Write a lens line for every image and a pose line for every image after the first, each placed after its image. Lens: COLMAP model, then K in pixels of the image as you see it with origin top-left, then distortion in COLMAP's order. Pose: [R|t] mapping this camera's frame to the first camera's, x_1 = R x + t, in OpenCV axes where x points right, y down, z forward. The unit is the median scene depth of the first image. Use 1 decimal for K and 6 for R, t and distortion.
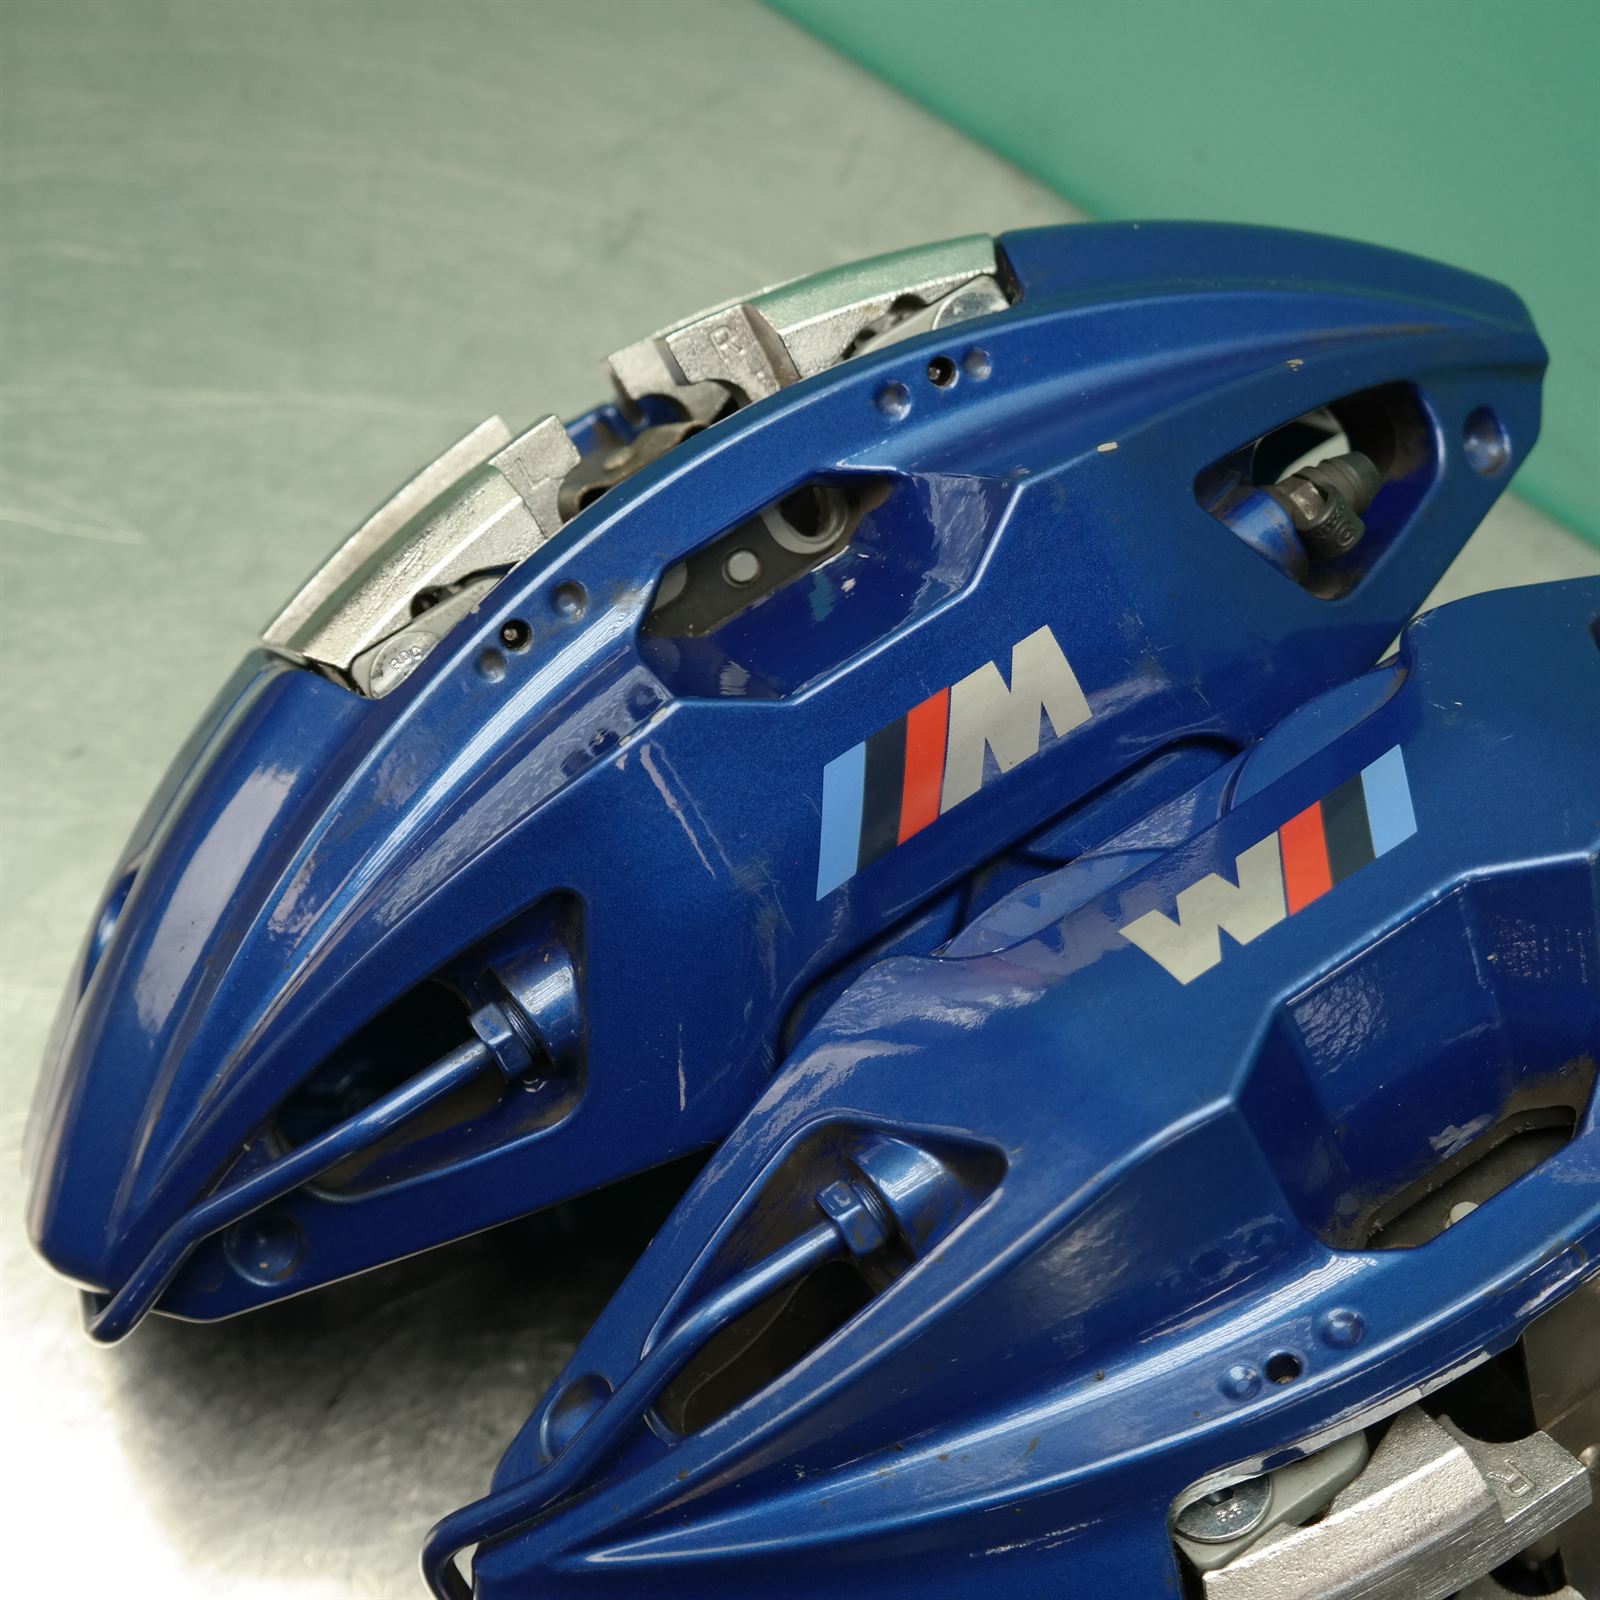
lens RADIAL K [[2523.2, 0, 800.0], [0, 2523.2, 800.0], [0, 0, 1]] dist [-0.215986, 1.041888]
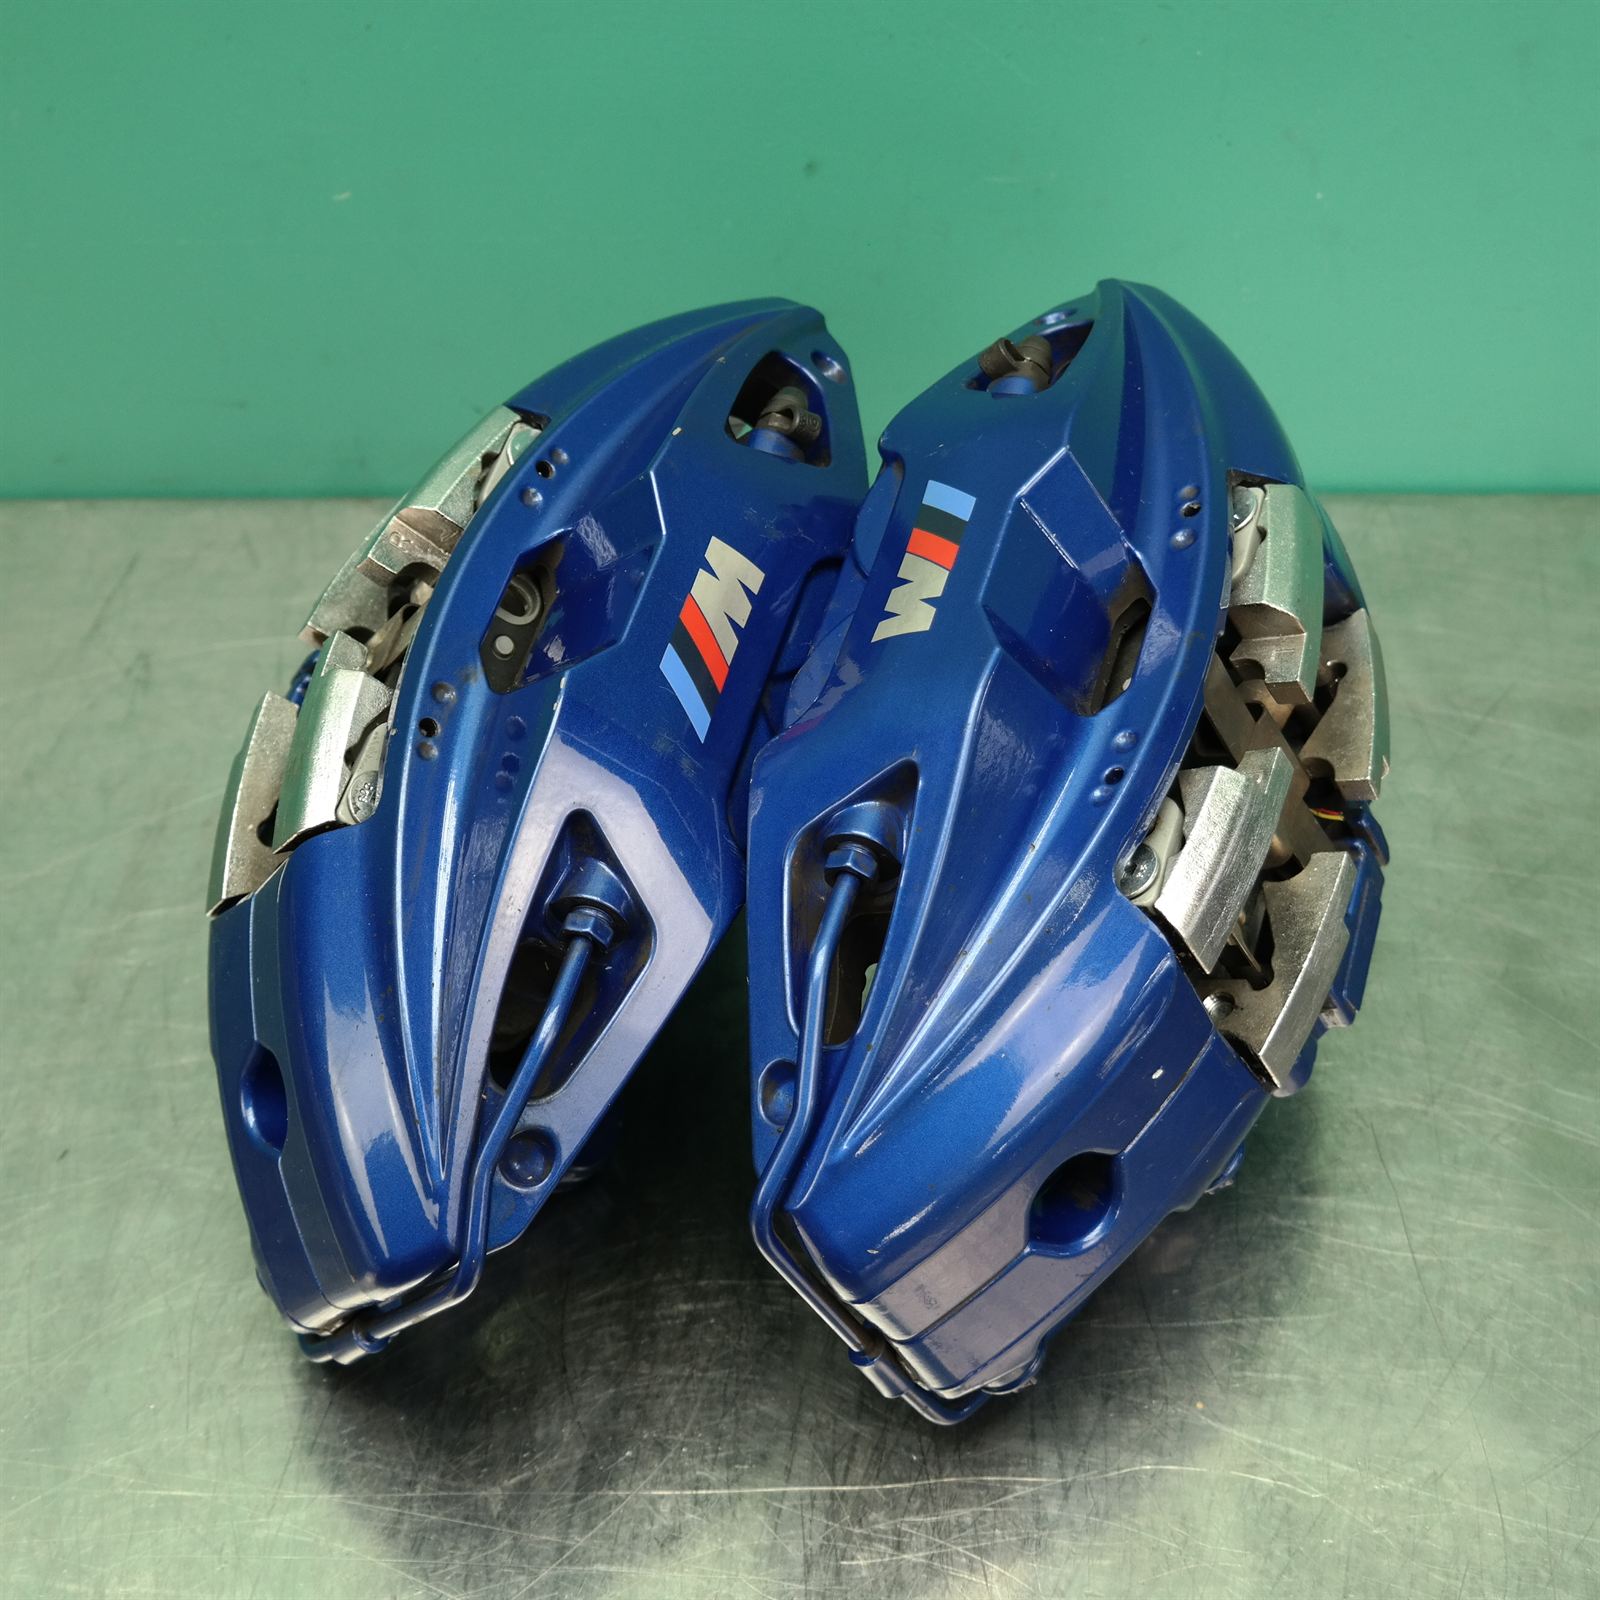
lens RADIAL K [[2523.2, 0, 800.0], [0, 2523.2, 800.0], [0, 0, 1]] dist [-0.215986, 1.041888]
pose [[0.770149, -0.519635, 0.369933, -0.534962], [0.587204, 0.804077, -0.093011, 0.245459], [-0.249122, 0.288859, 0.924391, -0.439628]]
